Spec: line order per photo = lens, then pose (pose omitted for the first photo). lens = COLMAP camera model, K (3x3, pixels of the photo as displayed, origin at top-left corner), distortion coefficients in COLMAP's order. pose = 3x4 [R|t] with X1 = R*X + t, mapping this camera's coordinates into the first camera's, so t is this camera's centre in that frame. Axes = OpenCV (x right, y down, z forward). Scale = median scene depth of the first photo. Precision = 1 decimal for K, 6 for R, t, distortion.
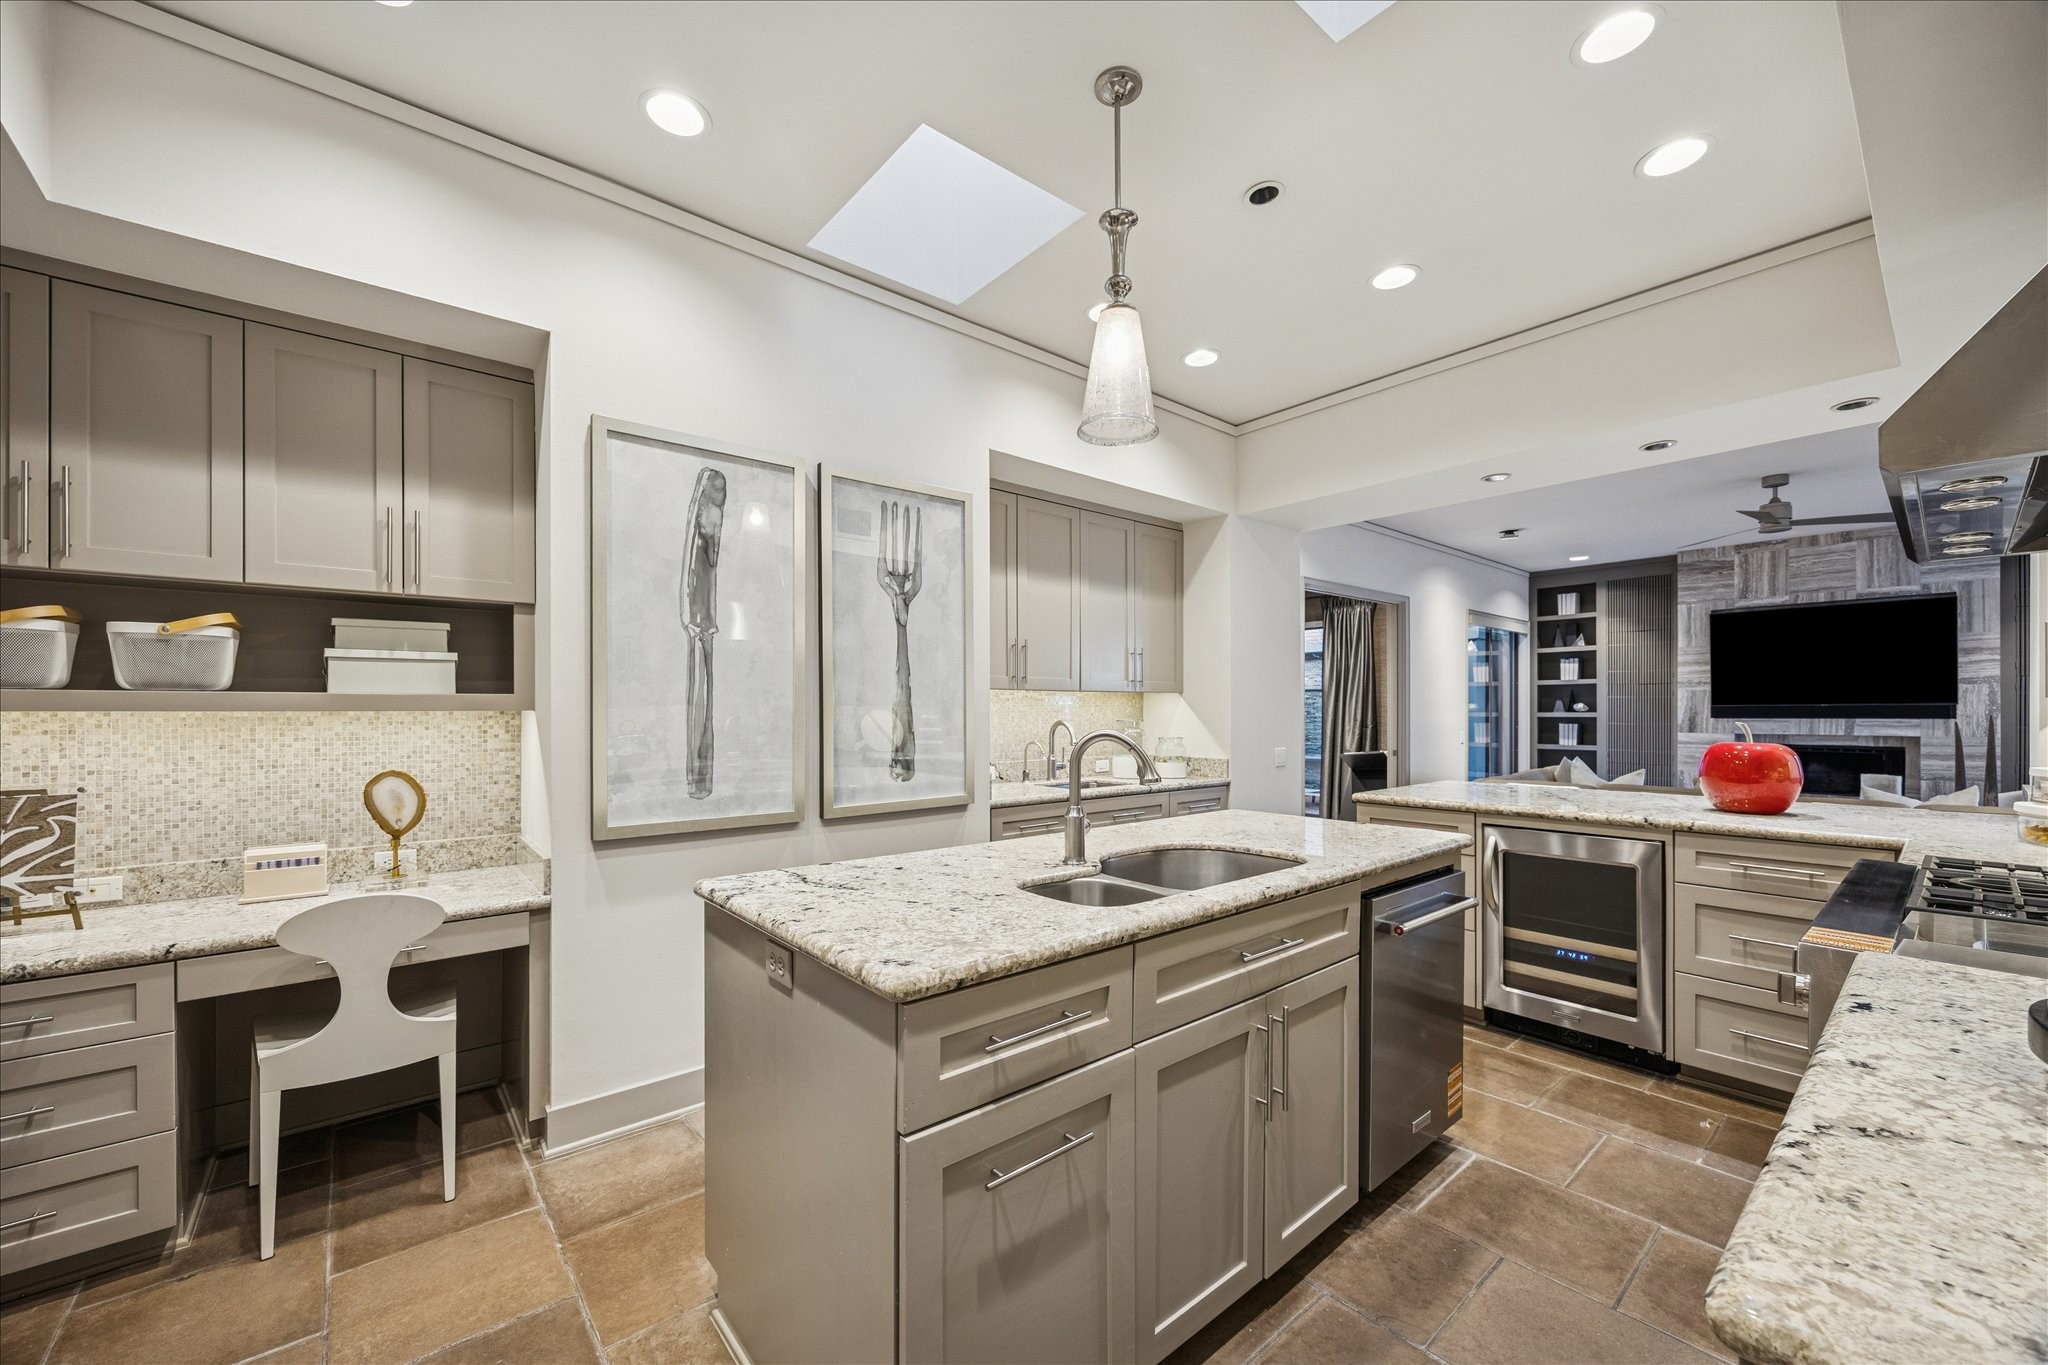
lens RADIAL K [[799.6, 0, 1014.9], [0, 799.6, 711.8], [0, 0, 1]] dist [0.000476, -0.000097]
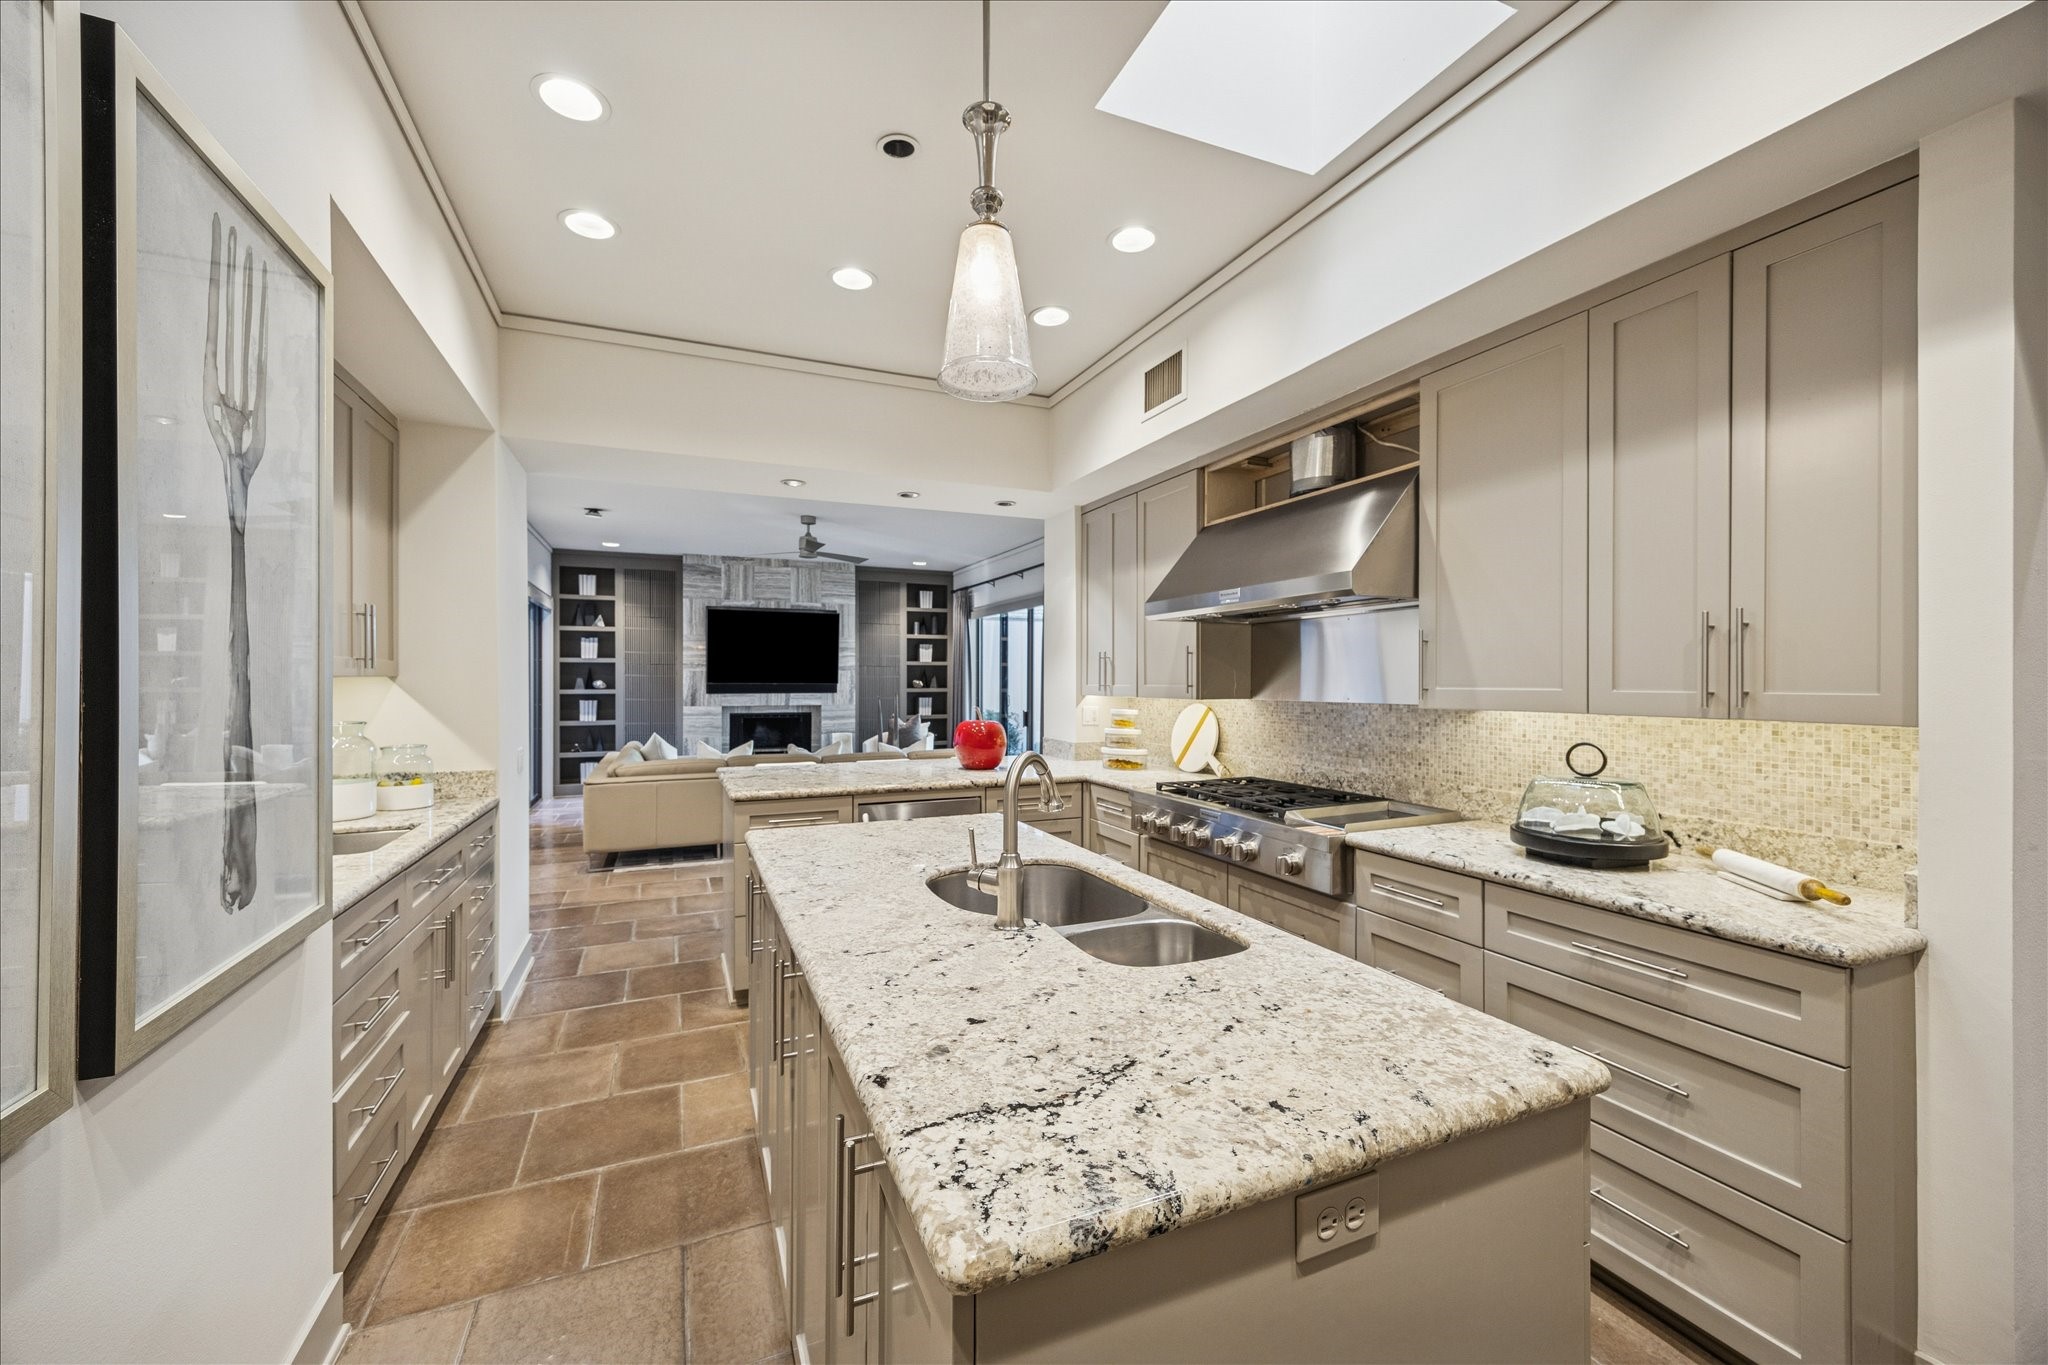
lens RADIAL K [[794.6, 0, 1024.0], [0, 794.6, 682.5], [0, 0, 1]] dist [0.000957, -0.000030]
pose [[0.278263, -0.001384, 0.960504, -0.172517], [-0.001097, 0.999998, 0.001758, -0.012777], [-0.960504, -0.001543, 0.278261, 0.202074]]
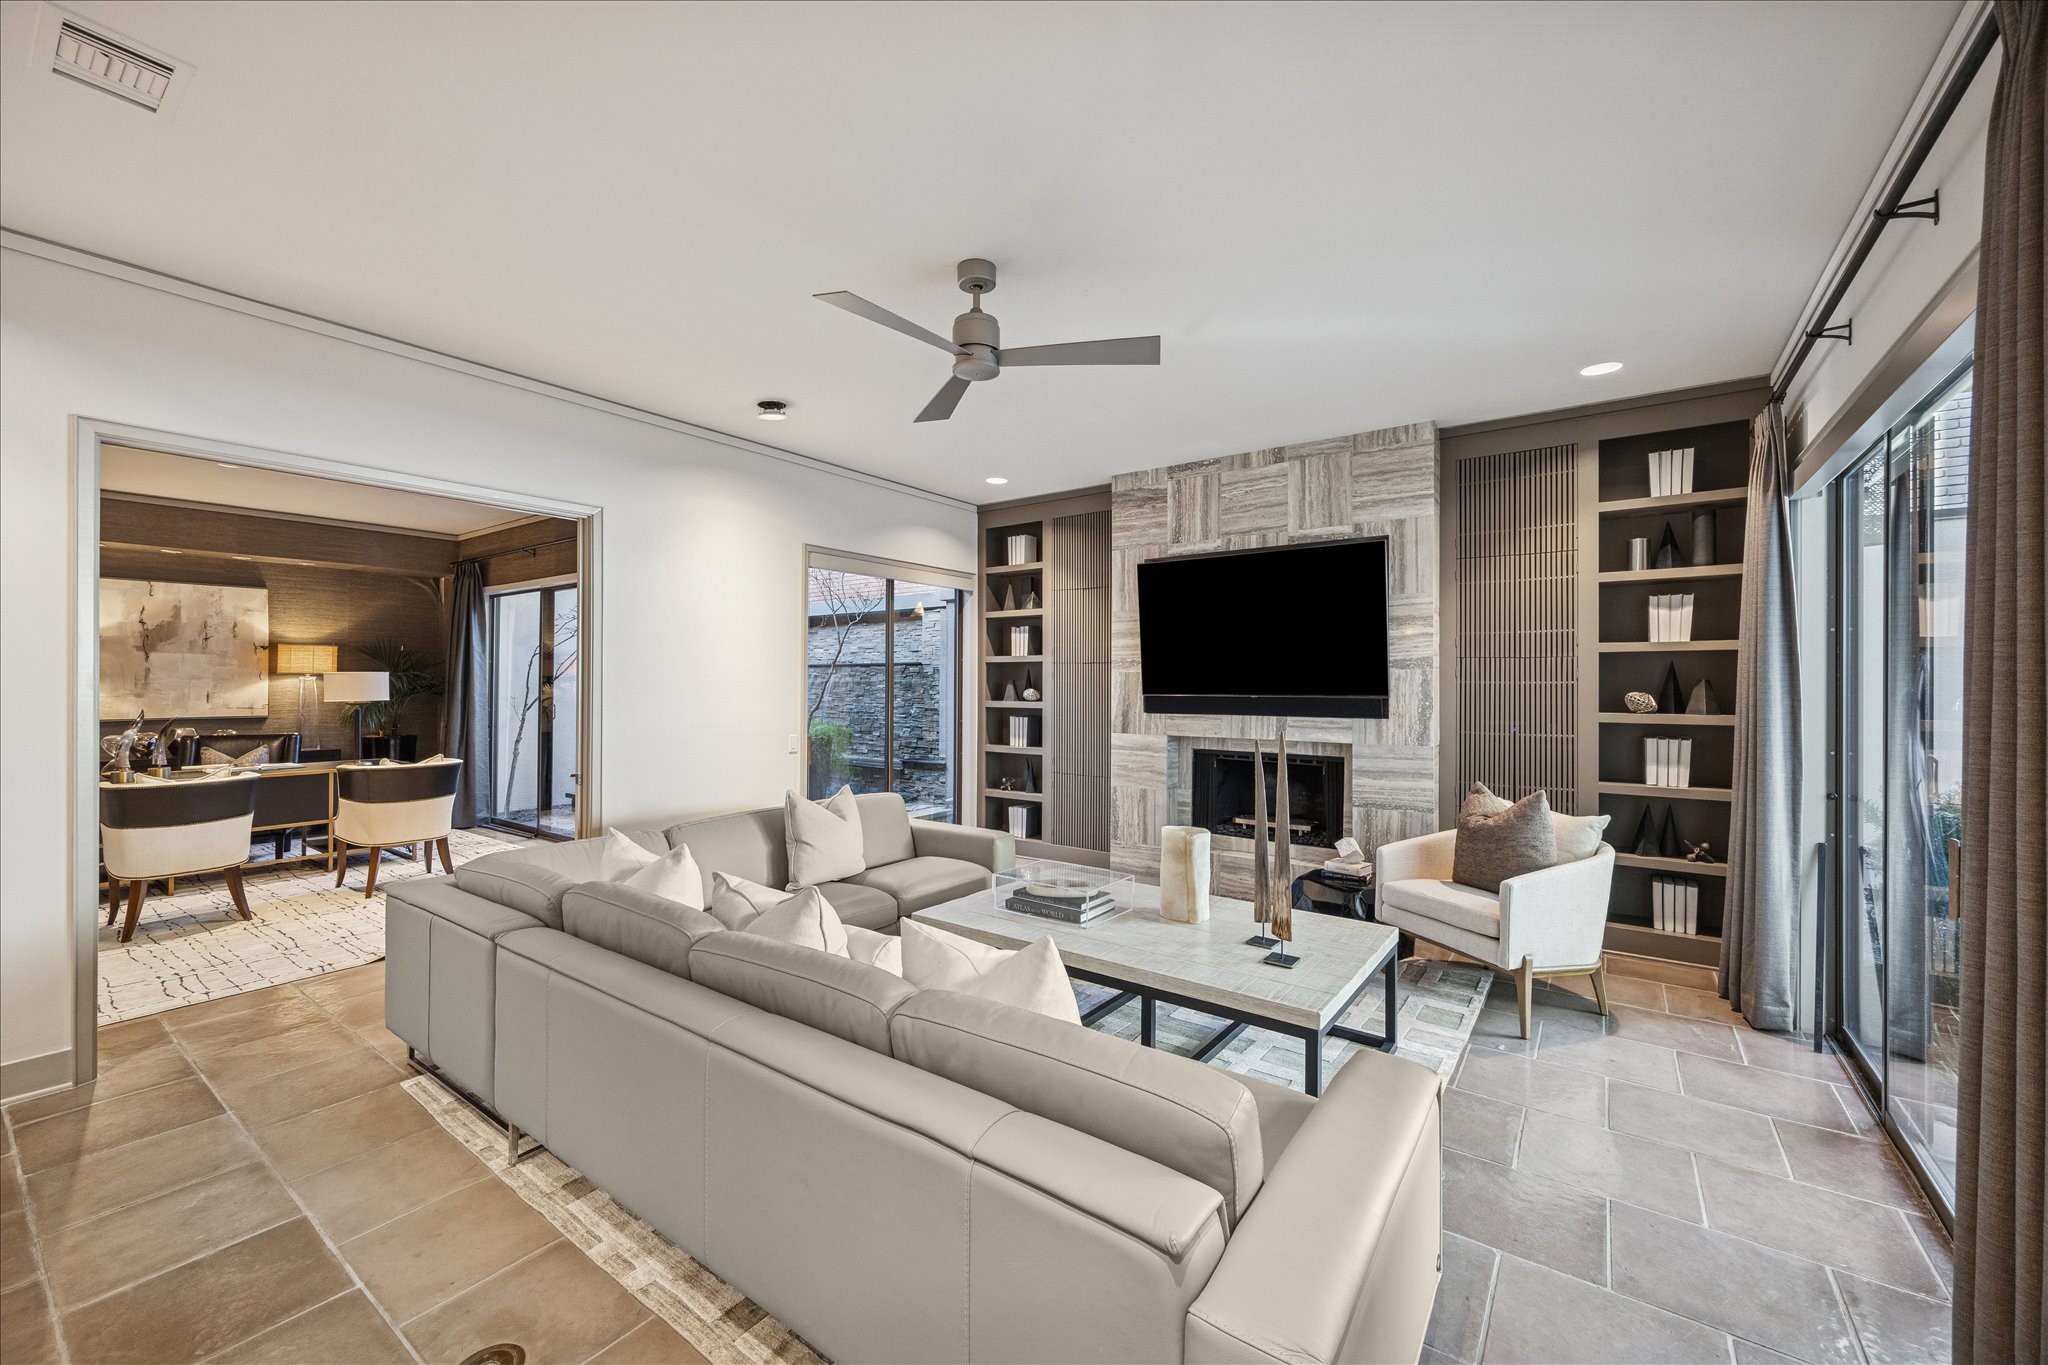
lens RADIAL K [[805.3, 0, 1016.4], [0, 805.3, 678.8], [0, 0, 1]] dist [0.001876, 0.000092]
pose [[0.971009, 0.002215, 0.239031, 0.620942], [-0.001568, 0.999995, -0.002897, -0.020721], [-0.239036, 0.002438, 0.971008, 0.357002]]
